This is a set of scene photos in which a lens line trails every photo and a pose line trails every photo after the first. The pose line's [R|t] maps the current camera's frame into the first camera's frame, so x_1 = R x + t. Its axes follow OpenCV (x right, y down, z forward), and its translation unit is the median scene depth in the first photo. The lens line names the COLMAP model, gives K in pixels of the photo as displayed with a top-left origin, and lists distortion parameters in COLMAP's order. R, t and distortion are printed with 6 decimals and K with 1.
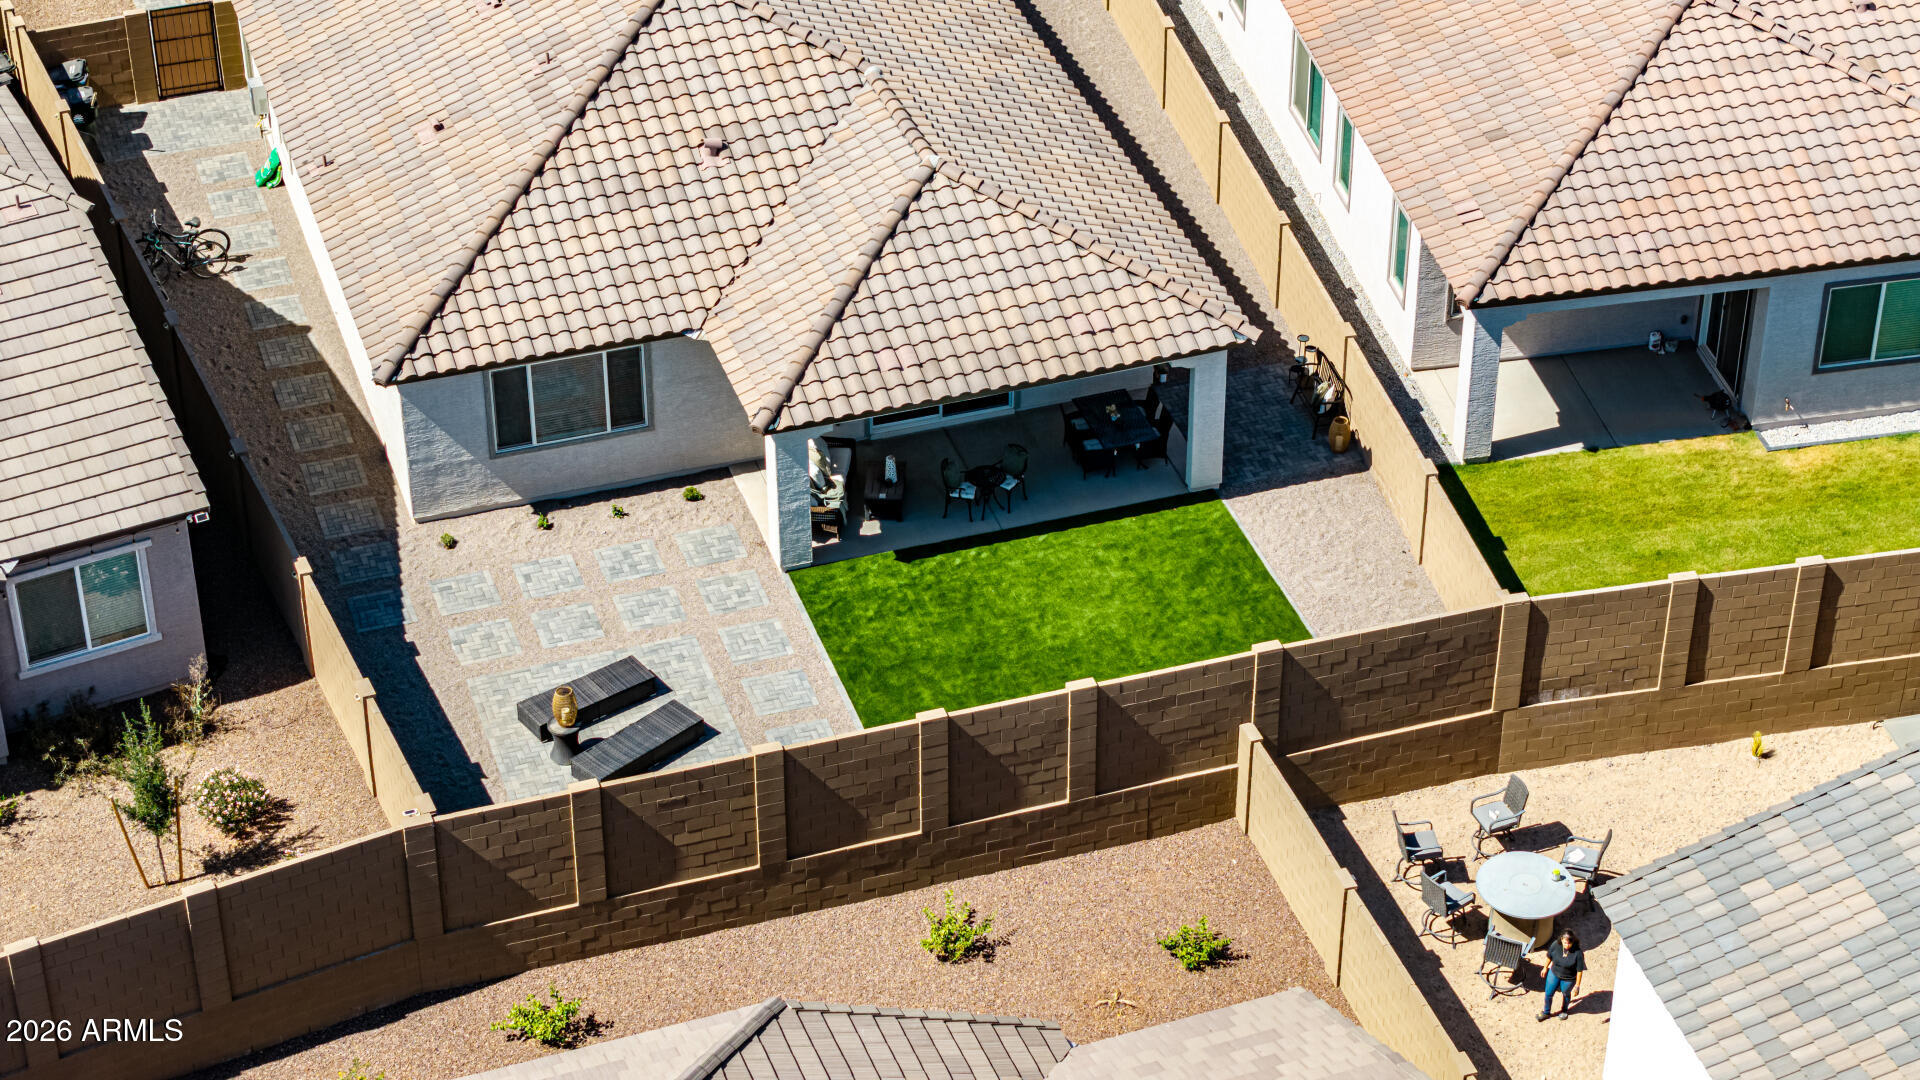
lens RADIAL K [[3836.4, 0, 960.0], [0, 3836.4, 540.0], [0, 0, 1]] dist [-0.003679, 0.002335]
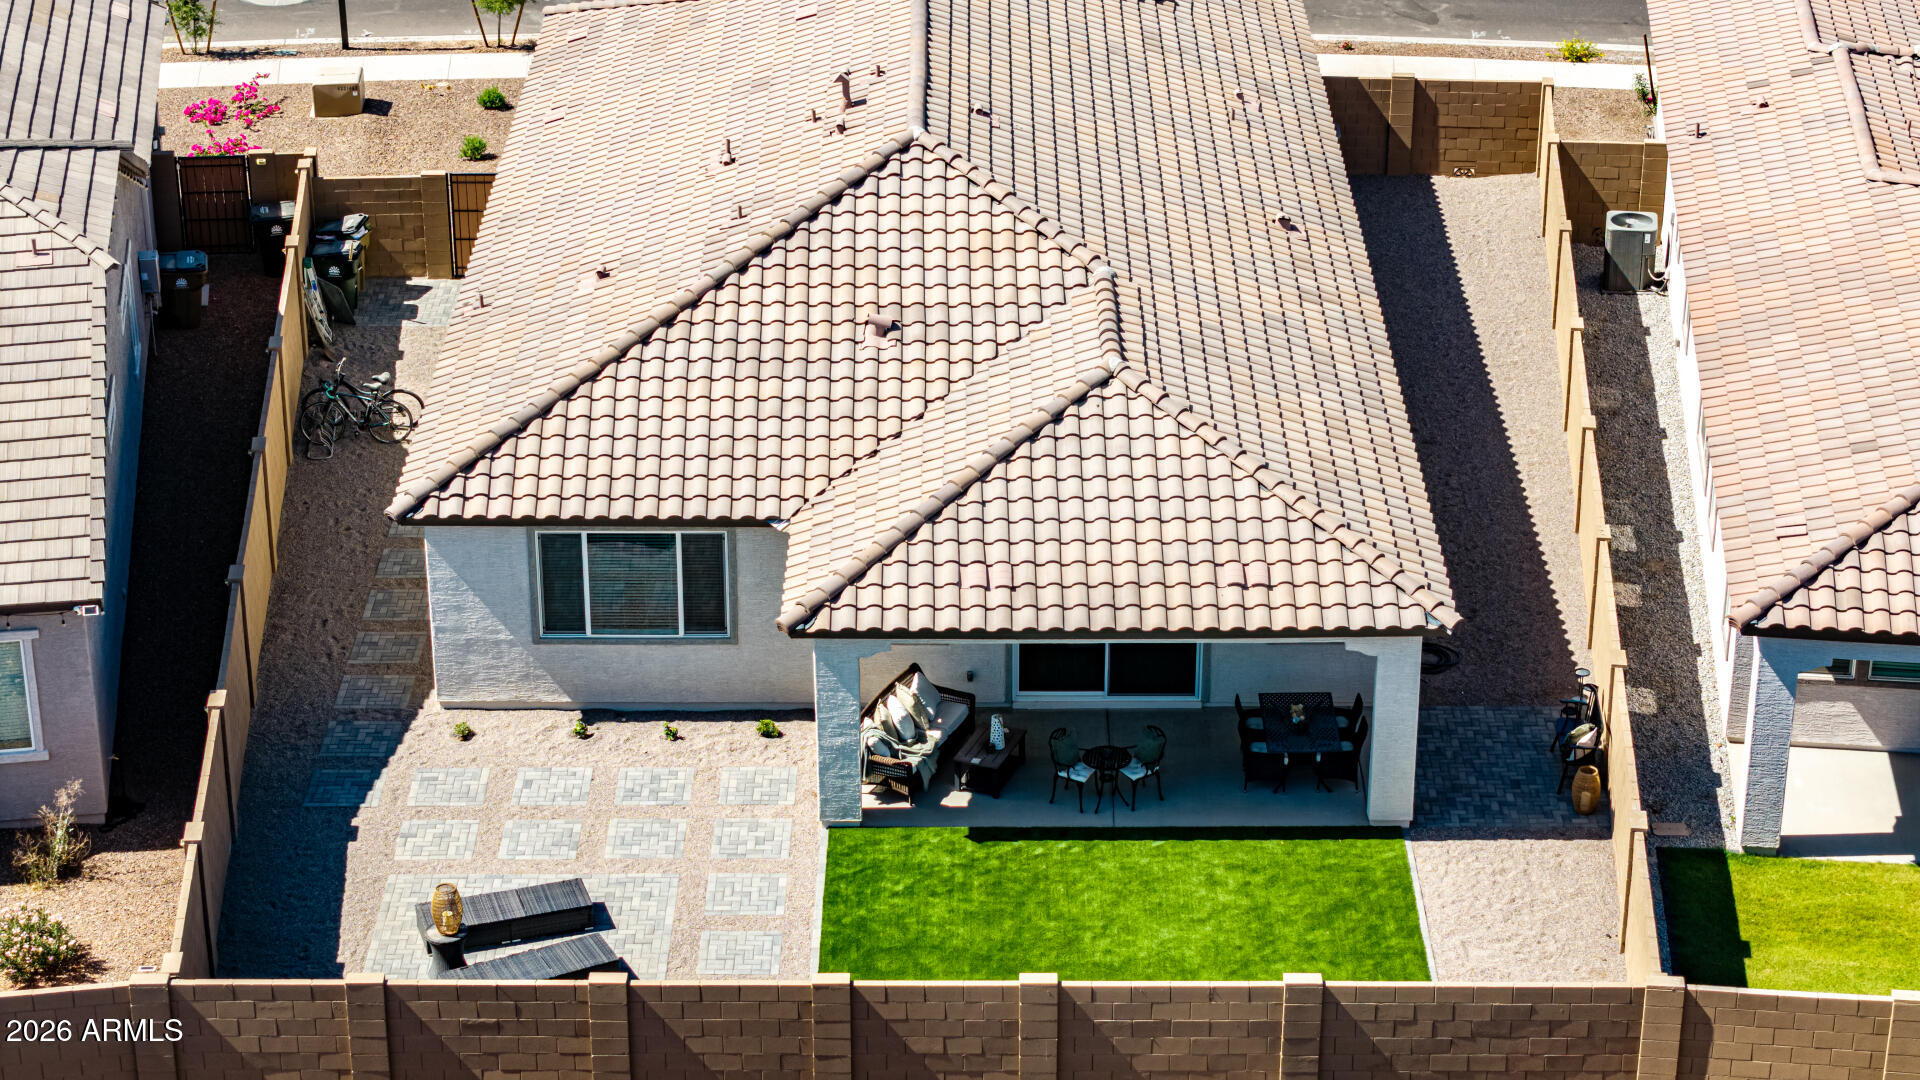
lens RADIAL K [[3836.4, 0, 960.0], [0, 3836.4, 540.0], [0, 0, 1]] dist [-0.003679, 0.002335]
pose [[0.948088, 0.138046, -0.286482, 0.200068], [-0.183158, 0.973483, -0.137058, 0.054076], [0.259965, 0.182414, 0.948232, 0.236102]]
